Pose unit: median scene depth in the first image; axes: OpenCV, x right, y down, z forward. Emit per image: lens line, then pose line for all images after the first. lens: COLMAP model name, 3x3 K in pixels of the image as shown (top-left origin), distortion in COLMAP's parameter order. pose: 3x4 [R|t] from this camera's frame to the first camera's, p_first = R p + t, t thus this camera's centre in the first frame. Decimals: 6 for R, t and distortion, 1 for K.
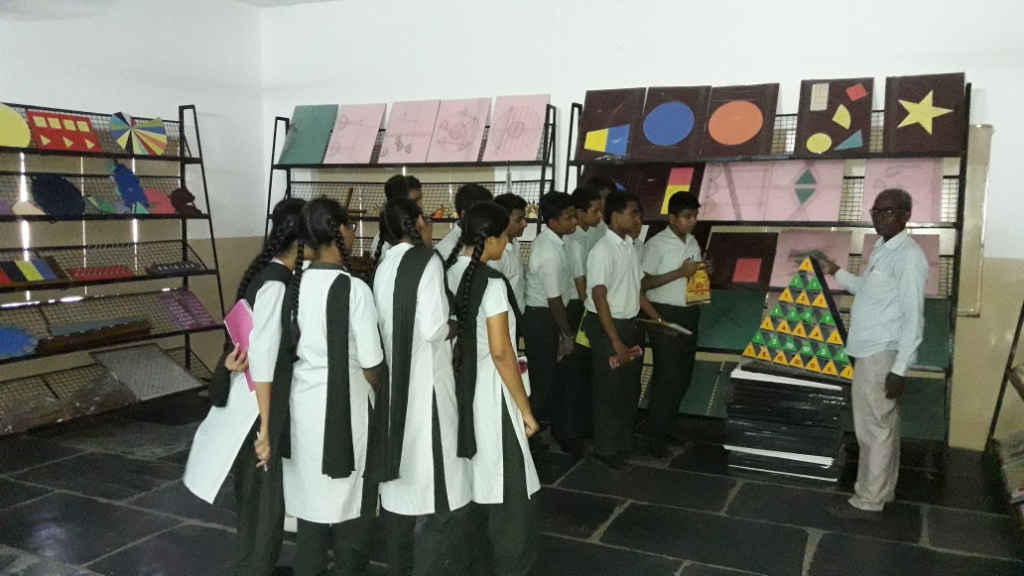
lens RADIAL K [[927.2, 0, 510.7], [0, 927.2, 312.3], [0, 0, 1]] dist [0.000575, -0.000977]
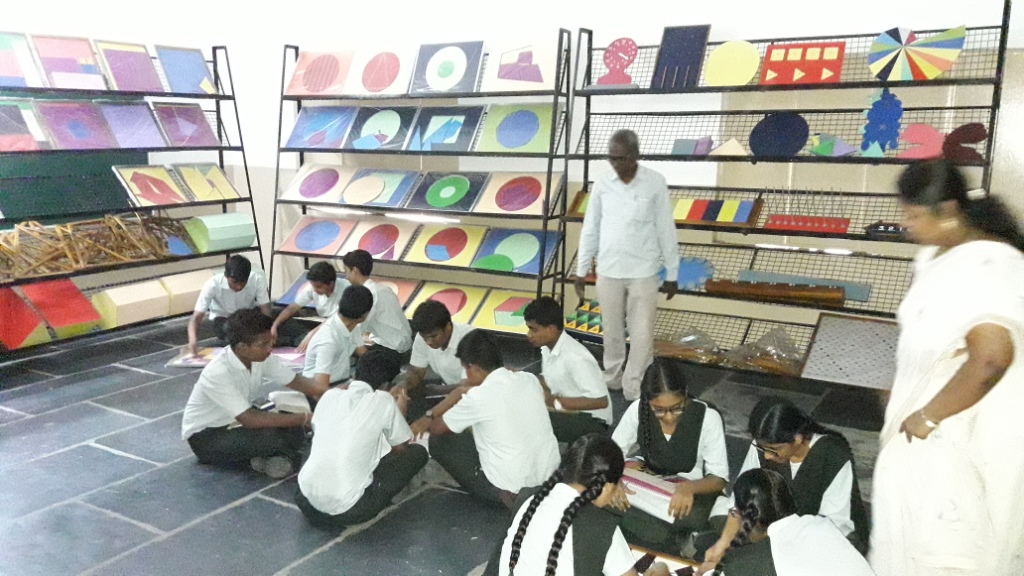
lens RADIAL K [[808.3, 0, 534.5], [0, 808.3, 292.4], [0, 0, 1]] dist [0.008117, 0.000909]
pose [[-0.084500, 0.178453, -0.980313, 0.332225], [-0.125561, 0.974083, 0.188141, -0.087690], [0.988481, 0.138987, -0.059904, 0.776850]]
